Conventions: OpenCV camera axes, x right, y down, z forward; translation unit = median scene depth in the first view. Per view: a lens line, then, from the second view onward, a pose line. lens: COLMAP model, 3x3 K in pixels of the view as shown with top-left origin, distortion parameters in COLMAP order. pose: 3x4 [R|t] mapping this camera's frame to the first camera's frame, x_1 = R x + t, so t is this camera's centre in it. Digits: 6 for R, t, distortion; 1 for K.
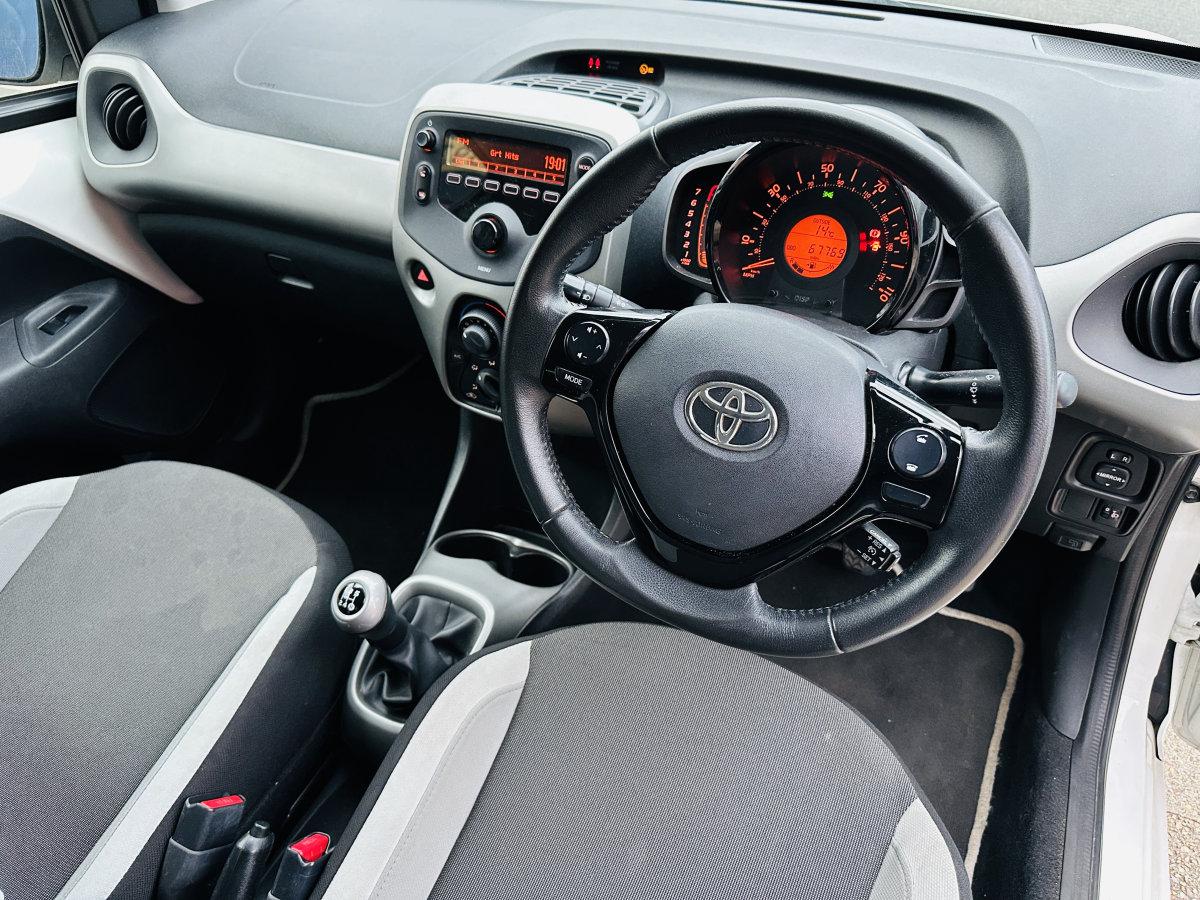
lens RADIAL K [[848.3, 0, 597.4], [0, 848.3, 456.0], [0, 0, 1]] dist [0.027822, -0.034277]
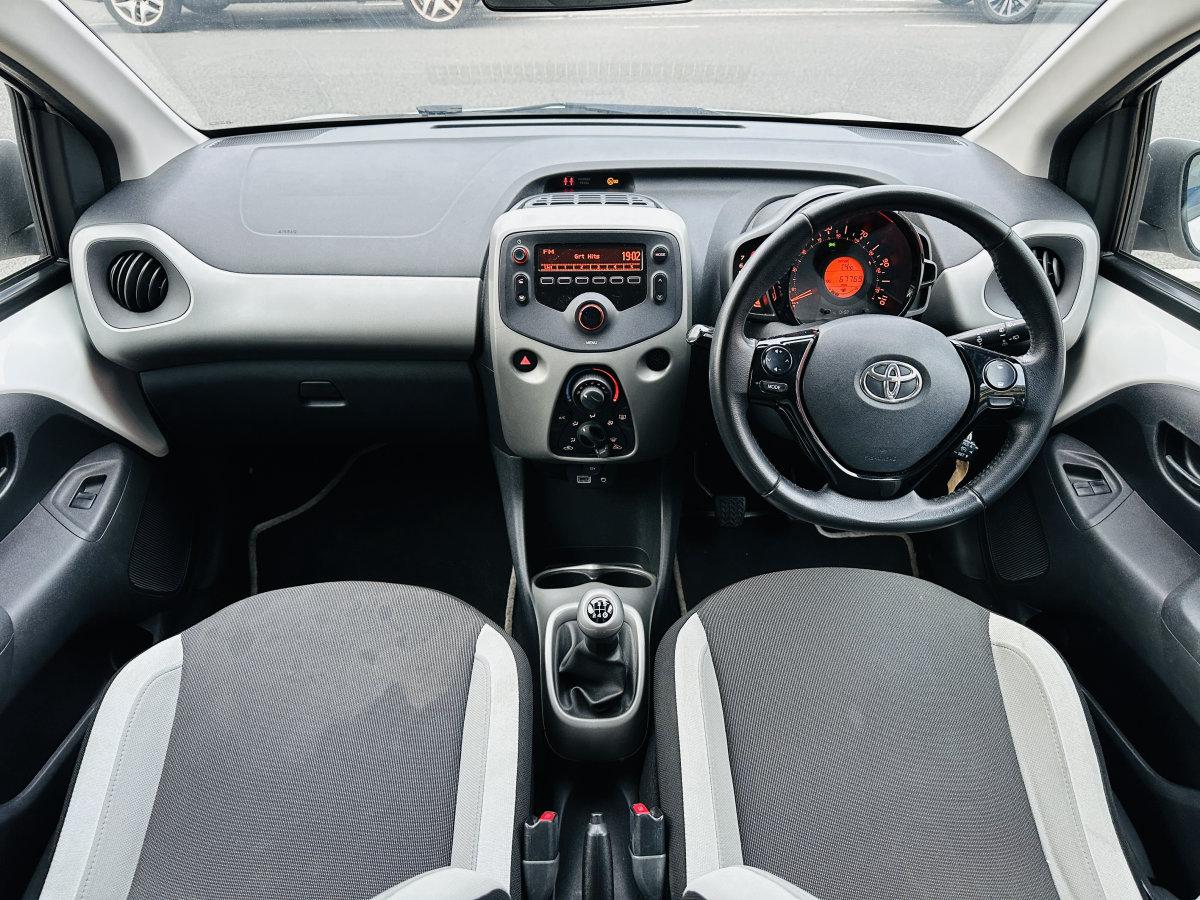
lens RADIAL K [[848.3, 0, 603.7], [0, 848.3, 447.7], [0, 0, 1]] dist [0.027822, -0.034277]
pose [[0.892762, -0.243221, 0.379235, -0.636958], [0.278439, 0.959619, -0.040030, -0.008838], [-0.354185, 0.141331, 0.924434, -0.179382]]
